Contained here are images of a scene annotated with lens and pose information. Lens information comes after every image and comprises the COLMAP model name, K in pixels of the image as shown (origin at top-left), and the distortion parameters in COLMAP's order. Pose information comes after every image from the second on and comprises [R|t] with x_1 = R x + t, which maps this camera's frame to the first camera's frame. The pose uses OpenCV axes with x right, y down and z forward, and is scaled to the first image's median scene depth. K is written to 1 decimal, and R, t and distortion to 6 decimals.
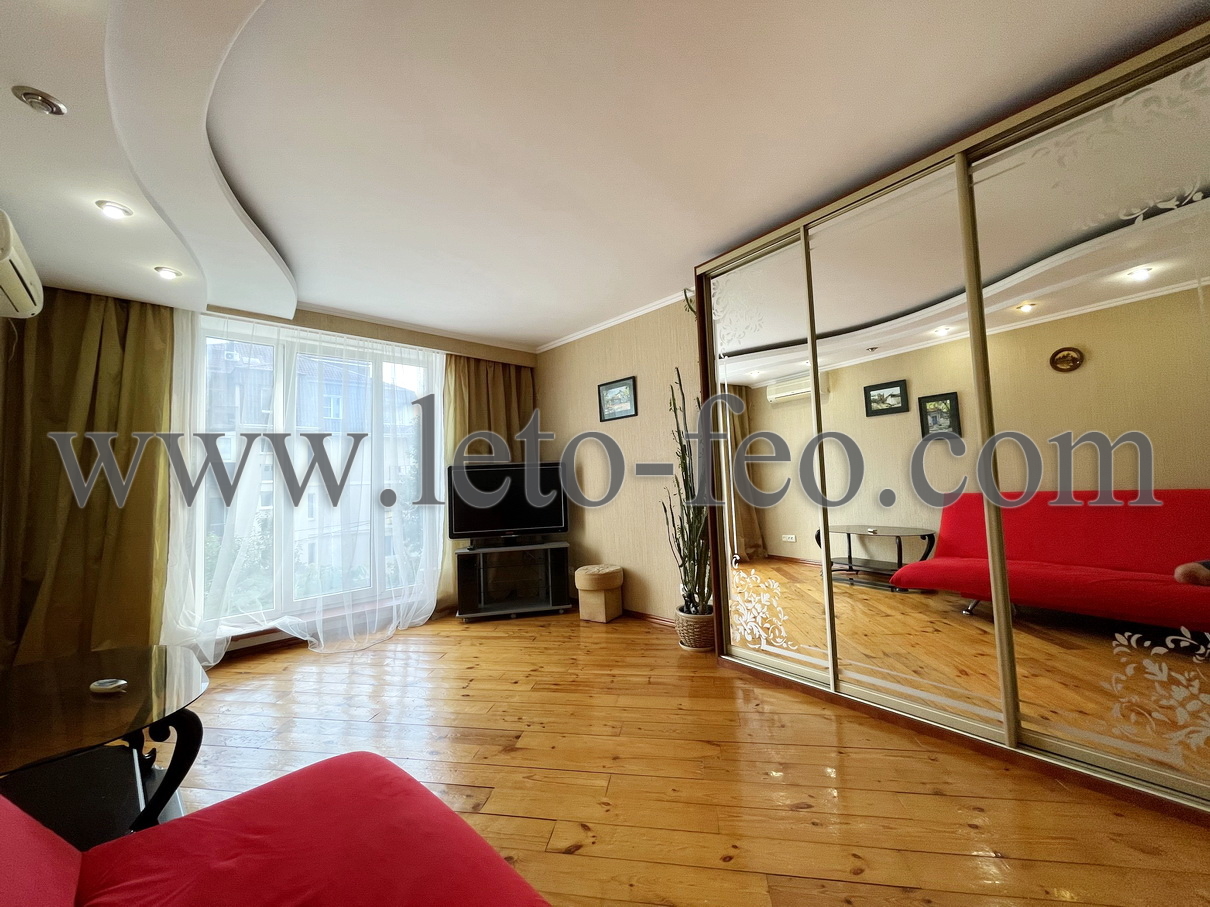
lens RADIAL K [[488.4, 0, 599.7], [0, 488.4, 455.9], [0, 0, 1]] dist [-0.001843, 0.000363]
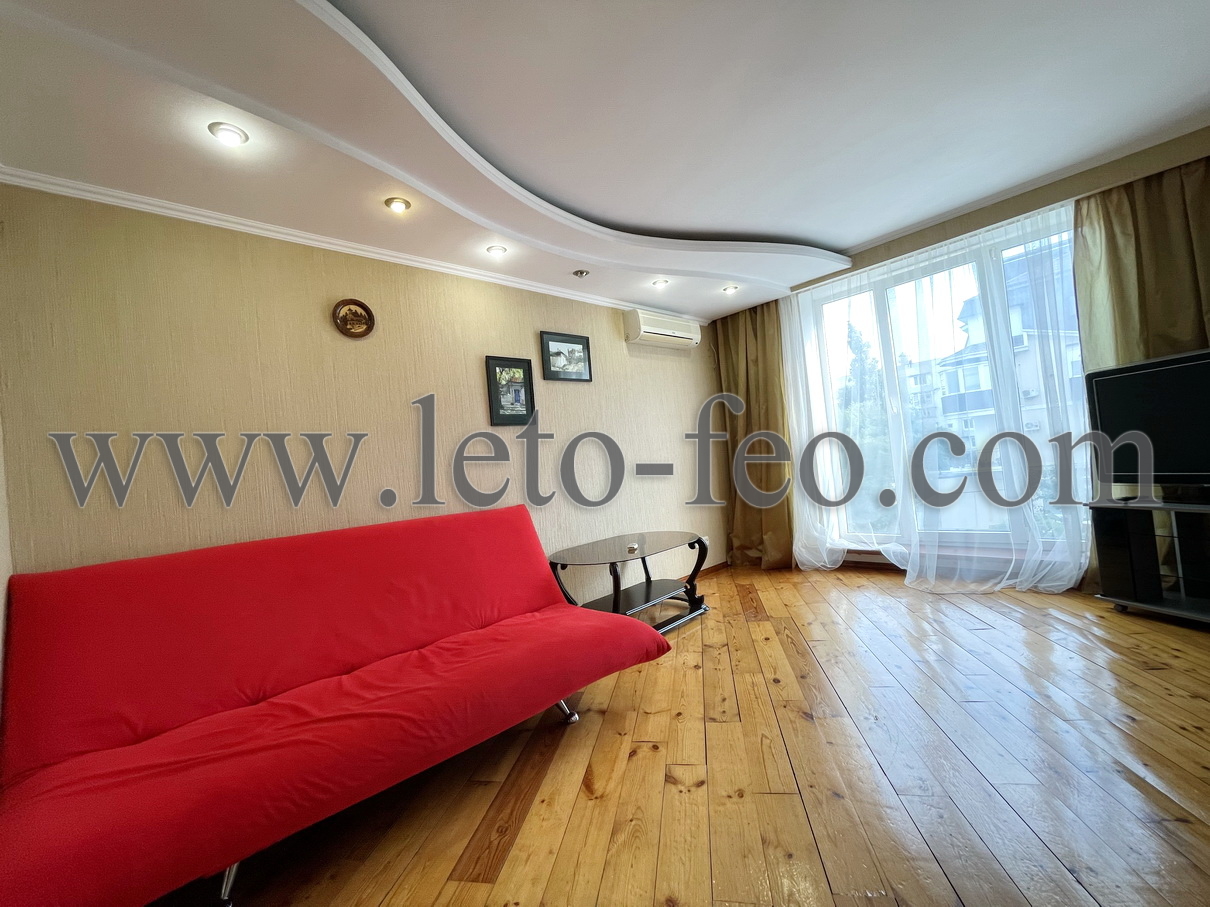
lens RADIAL K [[488.4, 0, 599.7], [0, 488.4, 455.9], [0, 0, 1]] dist [-0.001843, 0.000363]
pose [[-0.002706, 0.019540, -0.999805, 0.429051], [0.155599, 0.987640, 0.018881, 0.019433], [0.987817, -0.155518, -0.005713, 0.402919]]
